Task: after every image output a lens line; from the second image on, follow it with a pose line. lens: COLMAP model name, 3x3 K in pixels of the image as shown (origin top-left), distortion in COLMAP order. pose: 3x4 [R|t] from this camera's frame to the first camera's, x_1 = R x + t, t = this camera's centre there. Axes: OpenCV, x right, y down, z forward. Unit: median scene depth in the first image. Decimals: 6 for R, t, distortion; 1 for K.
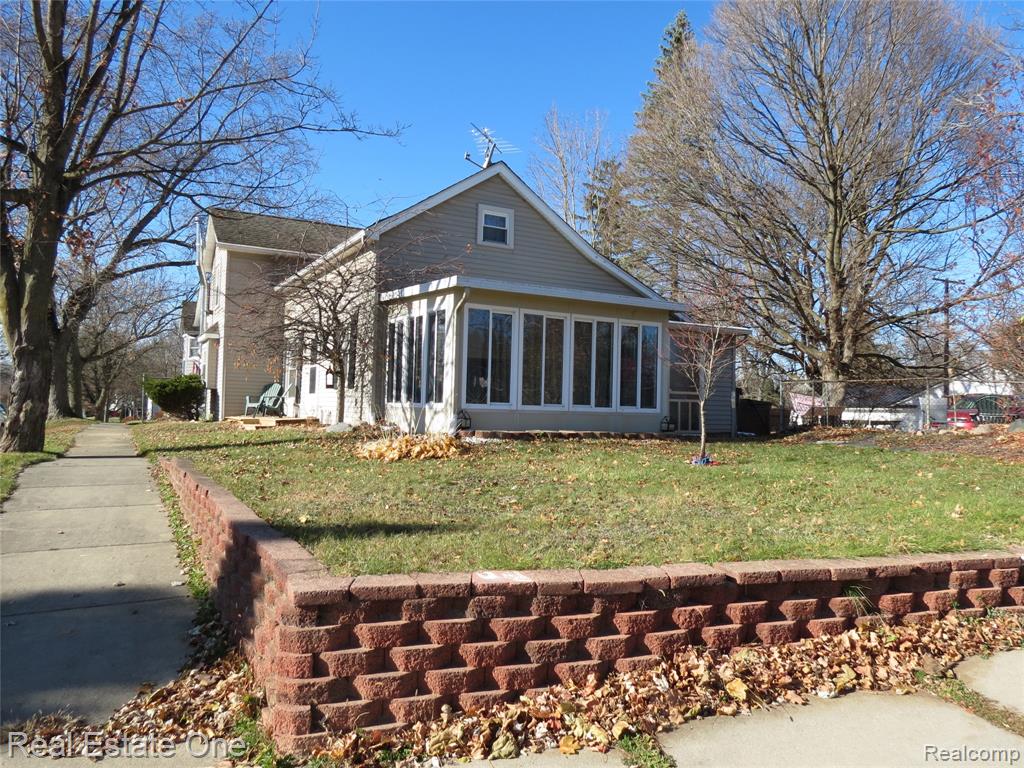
lens RADIAL K [[725.8, 0, 508.2], [0, 725.8, 385.5], [0, 0, 1]] dist [-0.030933, 0.007503]
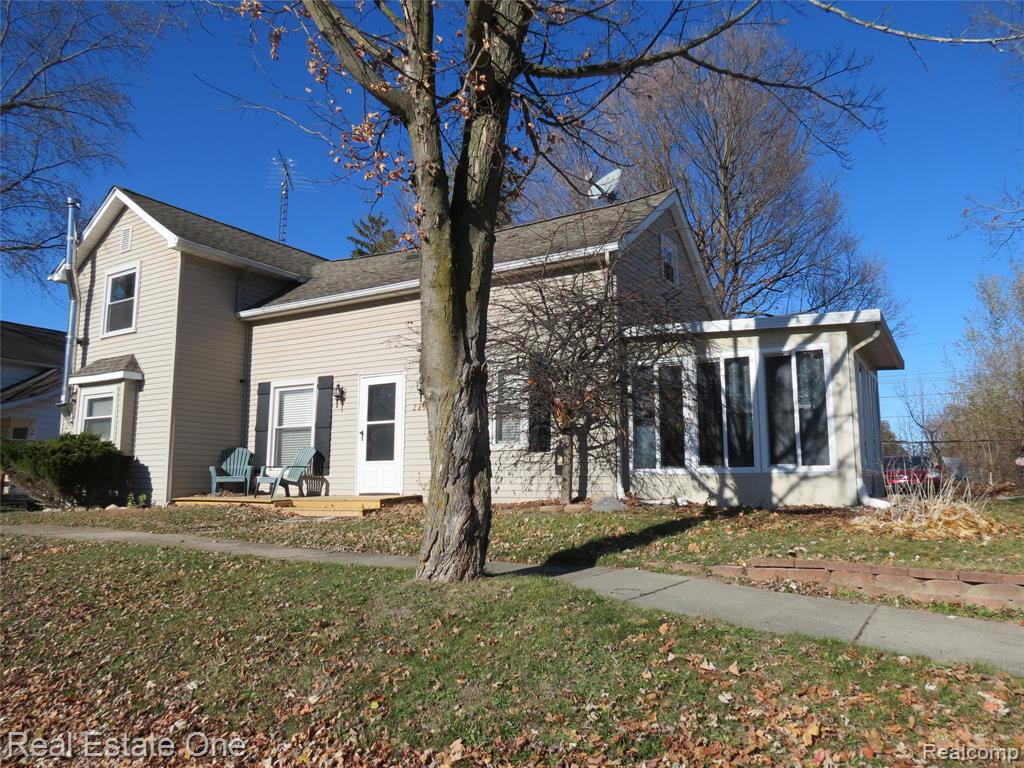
lens RADIAL K [[725.8, 0, 512.6], [0, 725.8, 380.9], [0, 0, 1]] dist [-0.030933, 0.007503]
pose [[0.867492, 0.041015, 0.495757, -0.709643], [0.008537, 0.995221, -0.097276, 0.005049], [-0.497378, 0.088619, 0.862996, 0.423062]]
